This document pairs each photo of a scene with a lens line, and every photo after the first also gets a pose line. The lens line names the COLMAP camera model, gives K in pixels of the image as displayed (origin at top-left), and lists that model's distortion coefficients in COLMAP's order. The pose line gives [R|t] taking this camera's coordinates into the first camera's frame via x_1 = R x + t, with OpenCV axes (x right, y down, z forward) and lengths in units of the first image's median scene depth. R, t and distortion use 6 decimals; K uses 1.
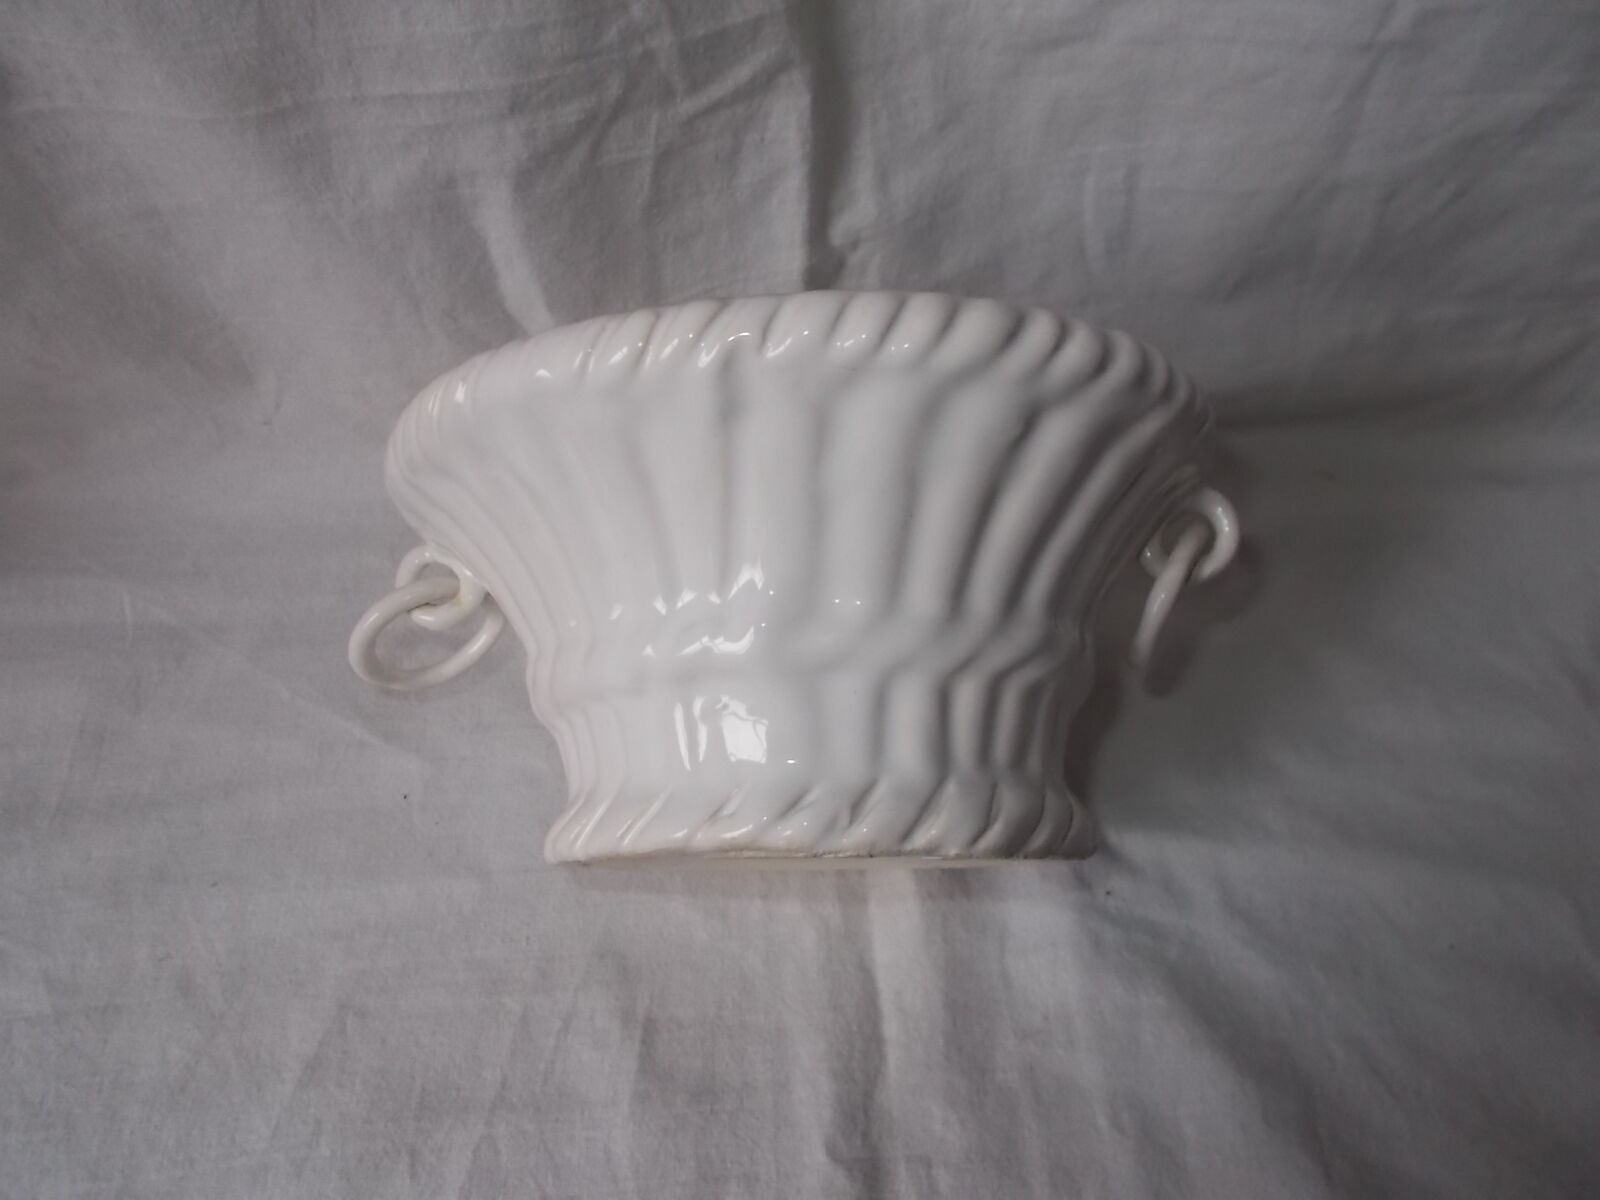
lens RADIAL K [[1225.1, 0, 799.7], [0, 1225.1, 562.2], [0, 0, 1]] dist [0.006965, -0.010486]
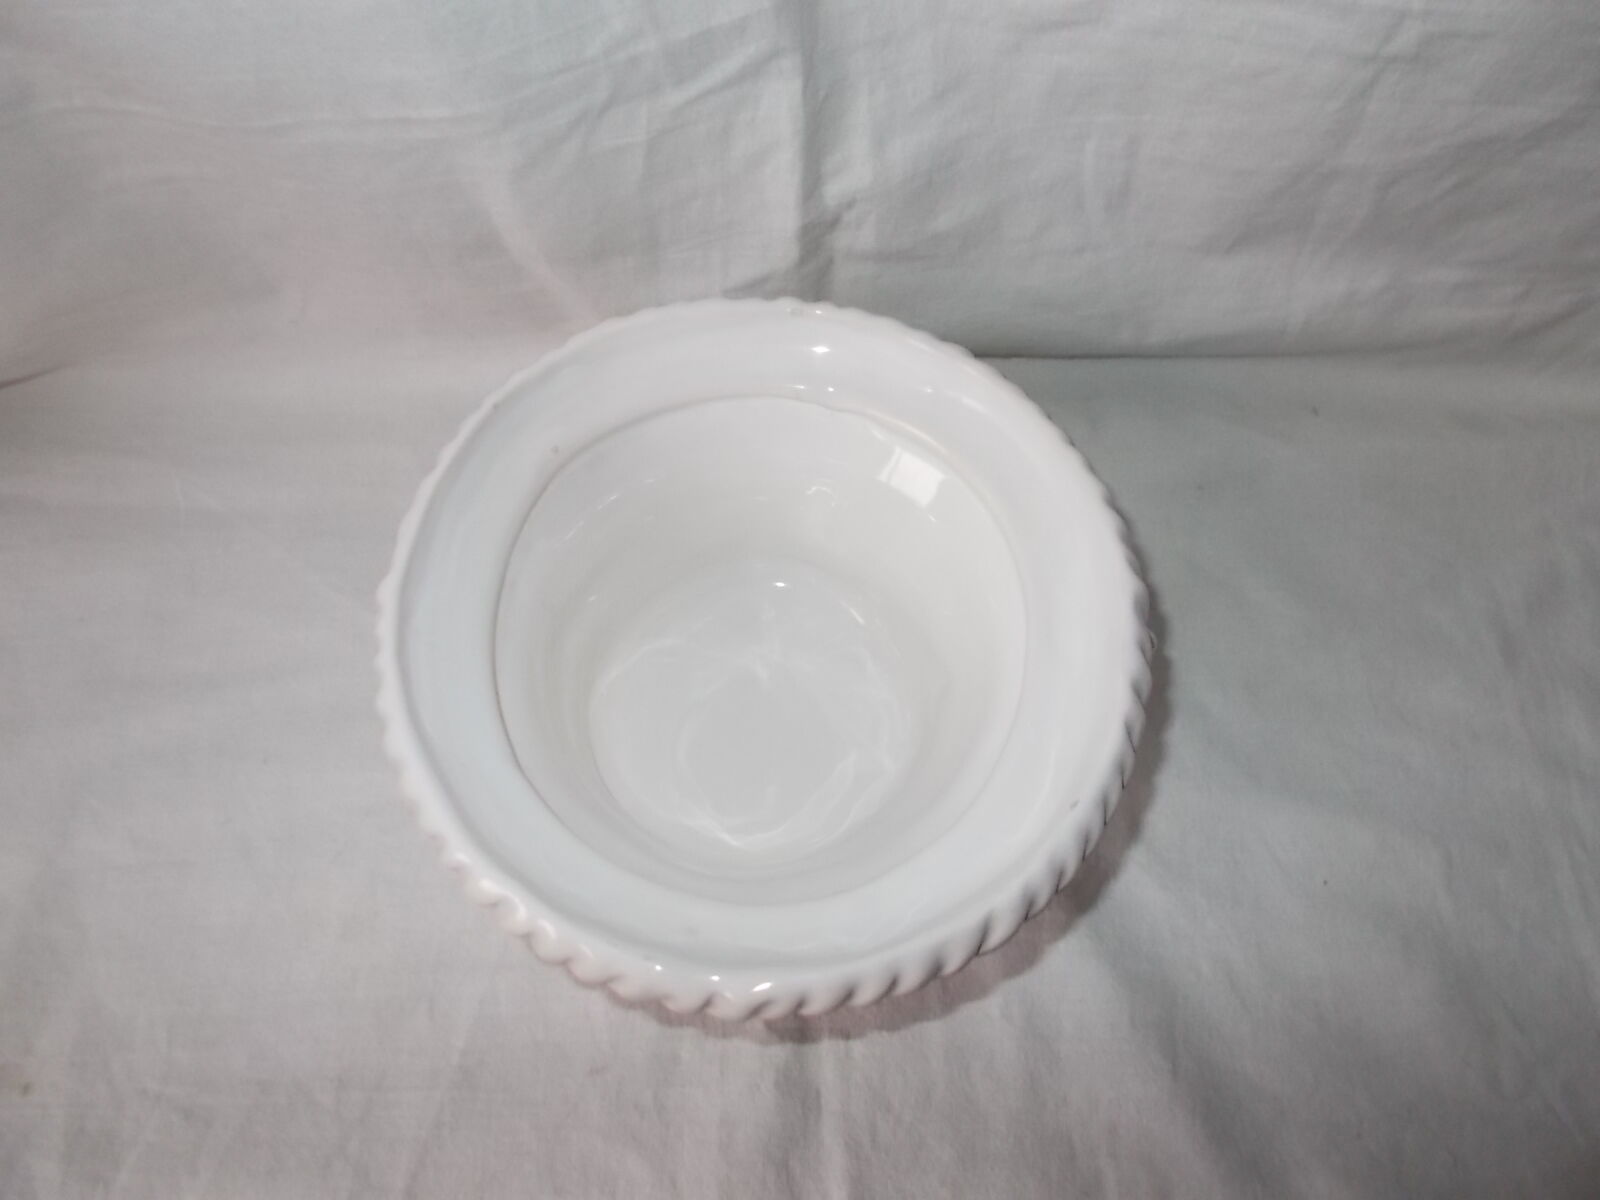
lens RADIAL K [[1219.6, 0, 799.4], [0, 1219.6, 578.6], [0, 0, 1]] dist [0.002711, -0.004971]
pose [[0.997342, 0.062821, -0.036920, 0.069056], [-0.051996, 0.968531, 0.243401, -0.230632], [0.051049, -0.240835, 0.969223, -0.067364]]
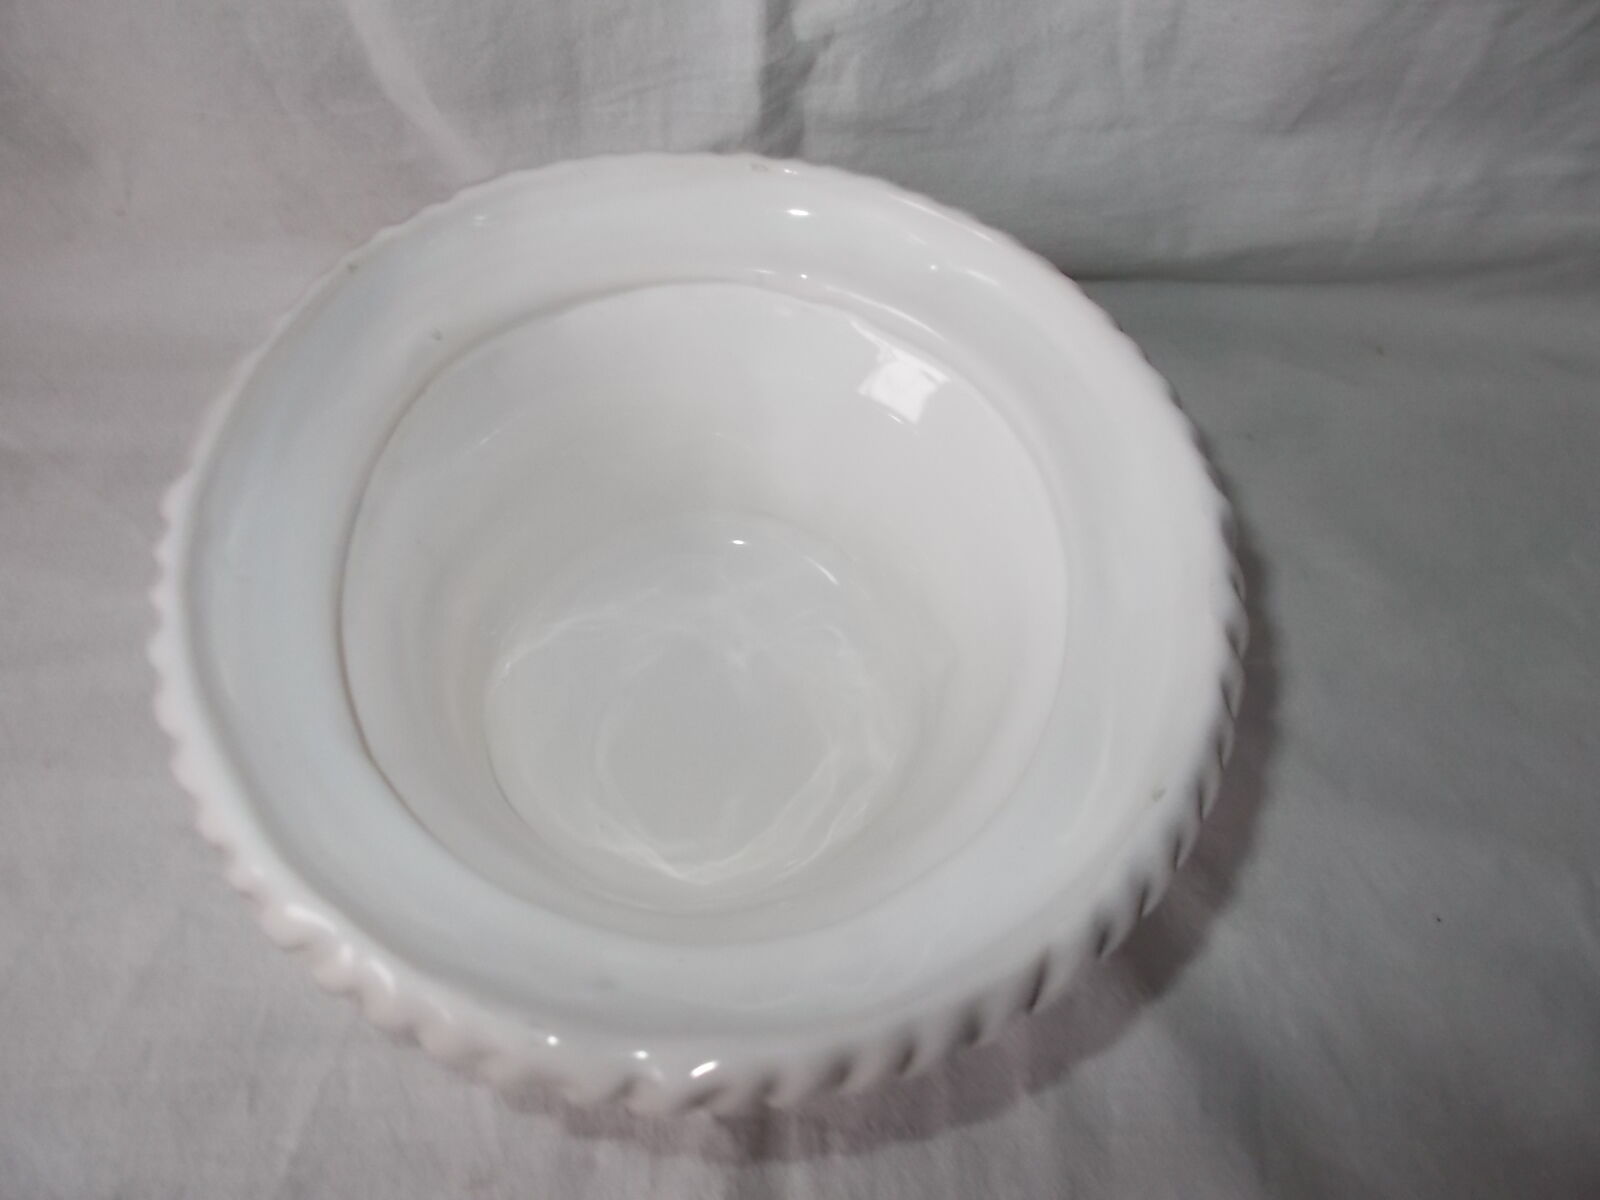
lens RADIAL K [[1219.6, 0, 799.4], [0, 1219.6, 578.6], [0, 0, 1]] dist [0.002711, -0.004971]
pose [[0.997936, 0.064175, -0.002244, 0.059070], [-0.062522, 0.979021, 0.193930, -0.075532], [0.014643, -0.193389, 0.981013, 0.184354]]
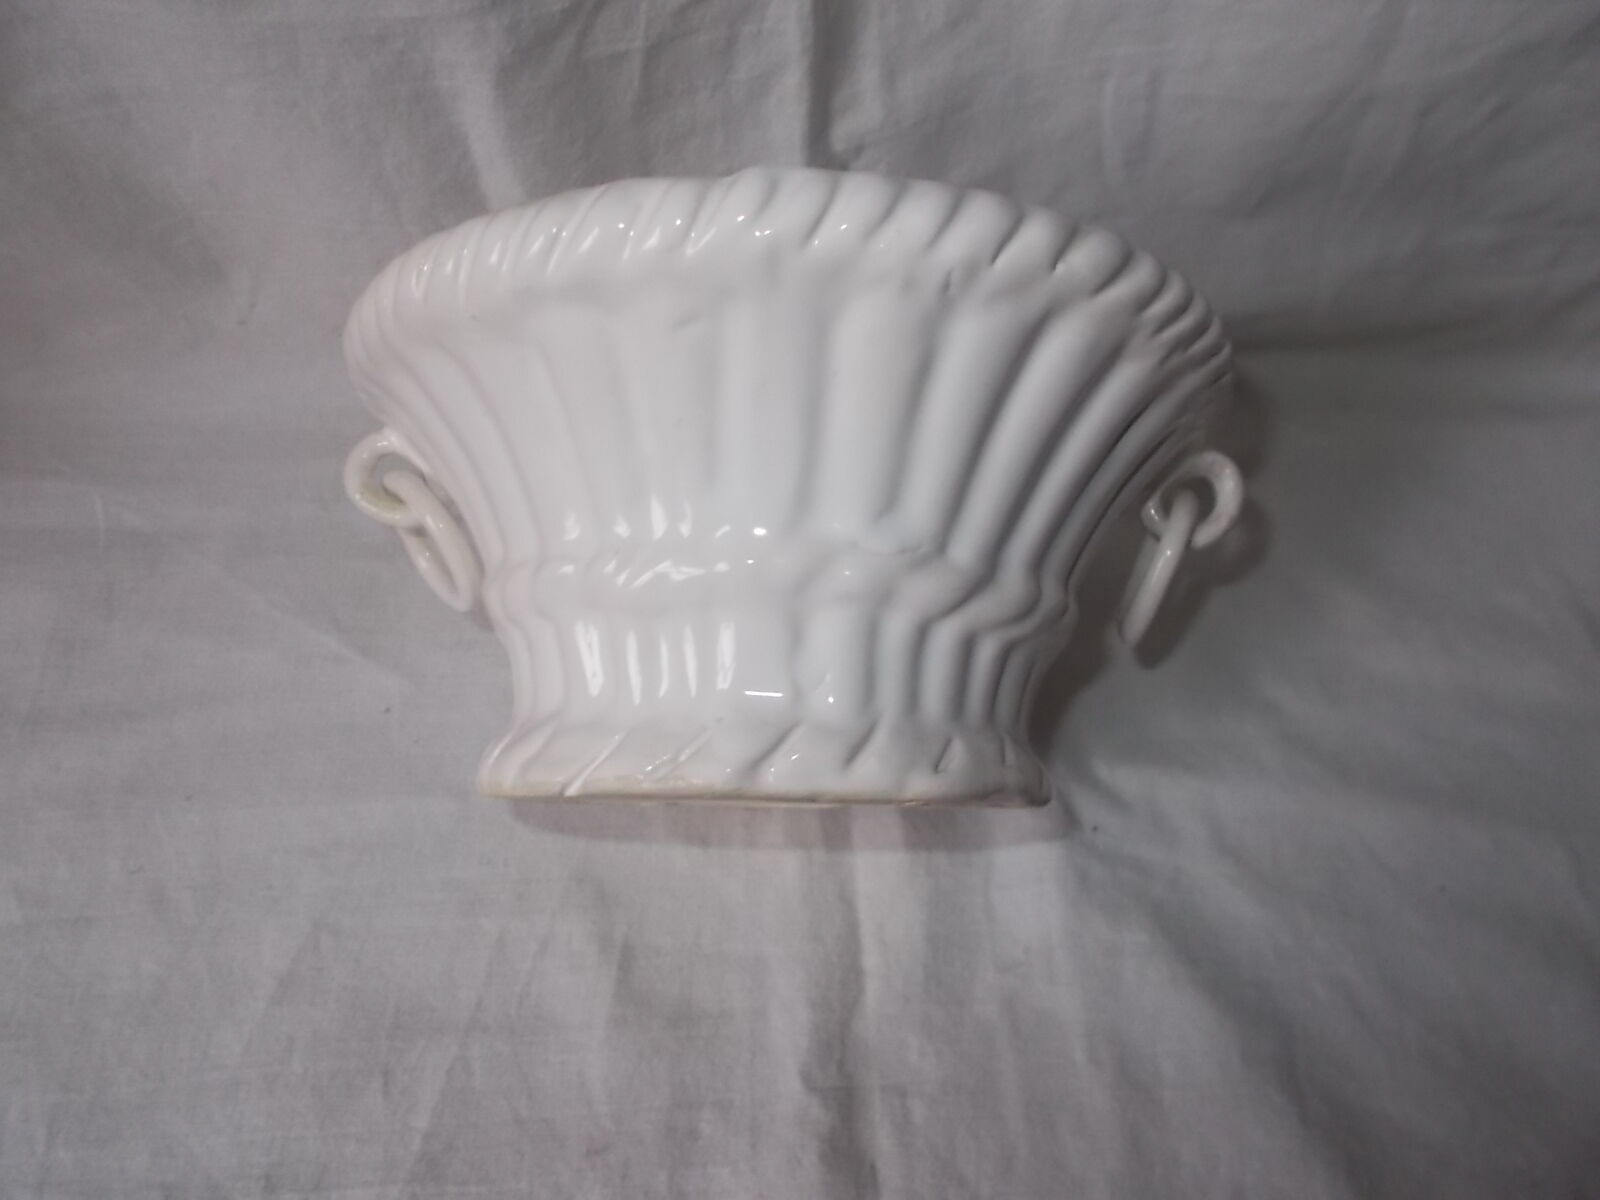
lens RADIAL K [[1225.1, 0, 799.7], [0, 1225.1, 562.2], [0, 0, 1]] dist [0.006965, -0.010486]
pose [[0.999689, 0.024933, -0.000420, 0.009573], [-0.024828, 0.996749, 0.076651, -0.014132], [0.002329, -0.076616, 0.997058, 0.037427]]
